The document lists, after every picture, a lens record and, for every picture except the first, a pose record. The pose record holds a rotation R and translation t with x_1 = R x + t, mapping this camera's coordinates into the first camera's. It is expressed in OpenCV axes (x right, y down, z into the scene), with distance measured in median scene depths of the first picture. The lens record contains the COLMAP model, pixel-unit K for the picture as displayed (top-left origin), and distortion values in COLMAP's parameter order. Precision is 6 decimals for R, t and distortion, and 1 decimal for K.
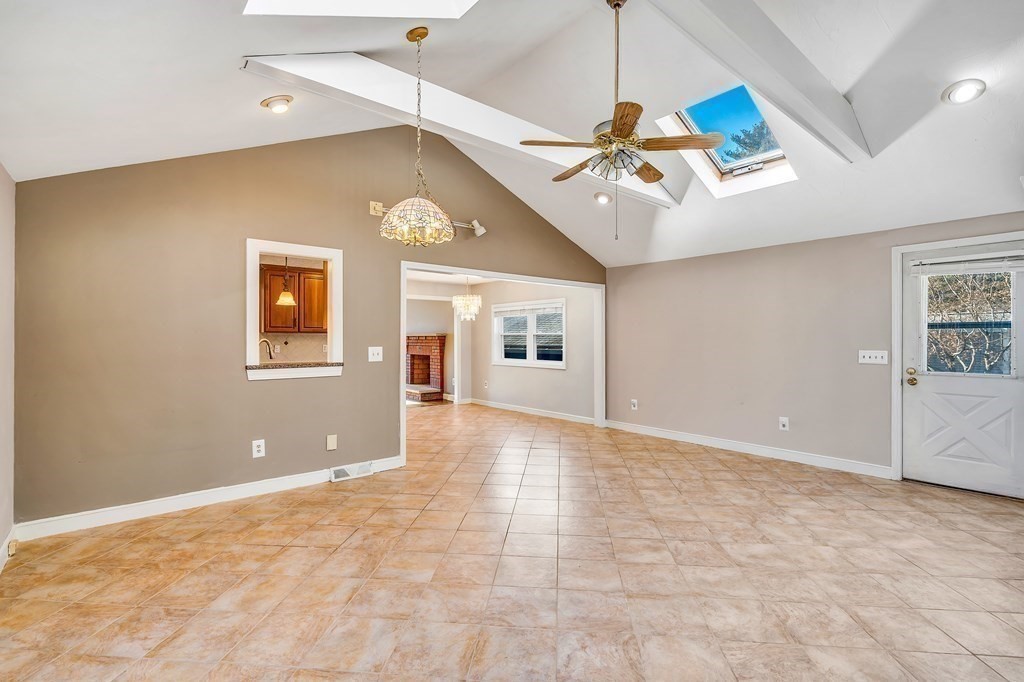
lens RADIAL K [[470.2, 0, 512.0], [0, 470.2, 341.0], [0, 0, 1]] dist [-0.002070, 0.000393]
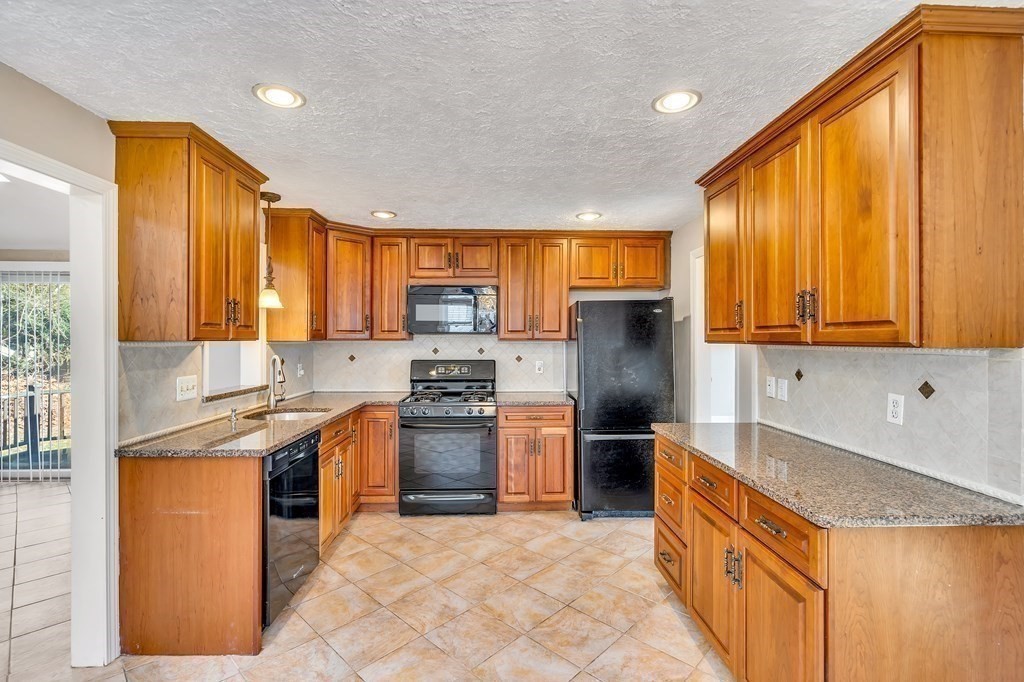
lens RADIAL K [[470.2, 0, 512.0], [0, 470.2, 341.0], [0, 0, 1]] dist [-0.002070, 0.000393]
pose [[-0.612620, 0.001411, -0.790376, -0.080859], [-0.006488, 0.999956, 0.006814, -0.018176], [0.790351, 0.009302, -0.612584, 0.916221]]
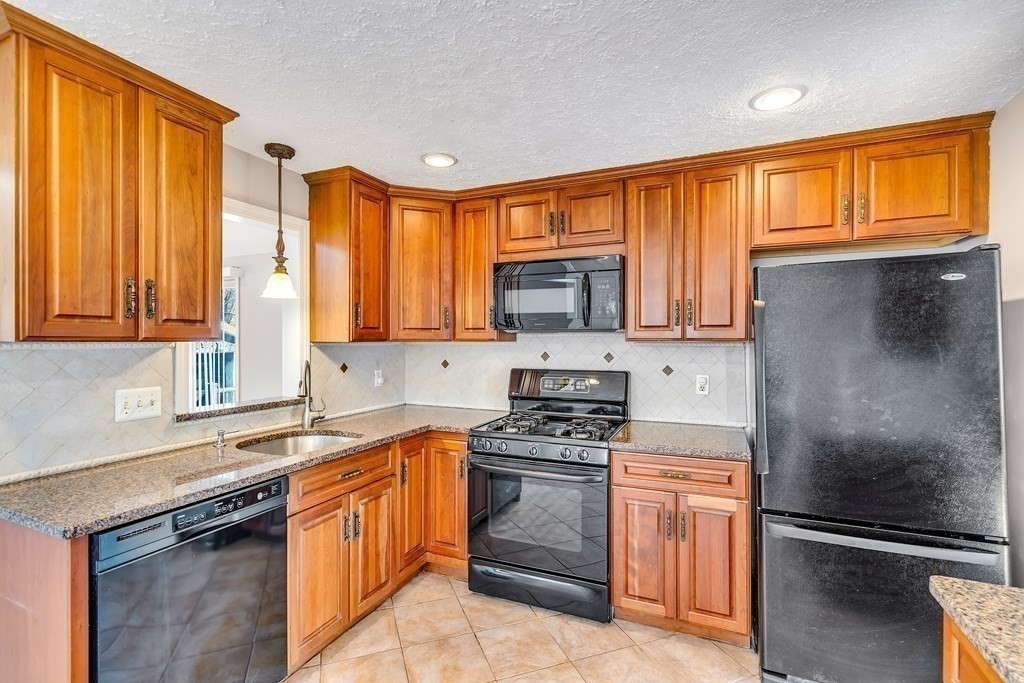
lens RADIAL K [[470.2, 0, 512.0], [0, 470.2, 341.5], [0, 0, 1]] dist [-0.002070, 0.000393]
pose [[-0.896778, -0.000424, -0.442481, -0.256915], [-0.004232, 0.999962, 0.007620, -0.017406], [0.442461, 0.008706, -0.896746, 0.849994]]
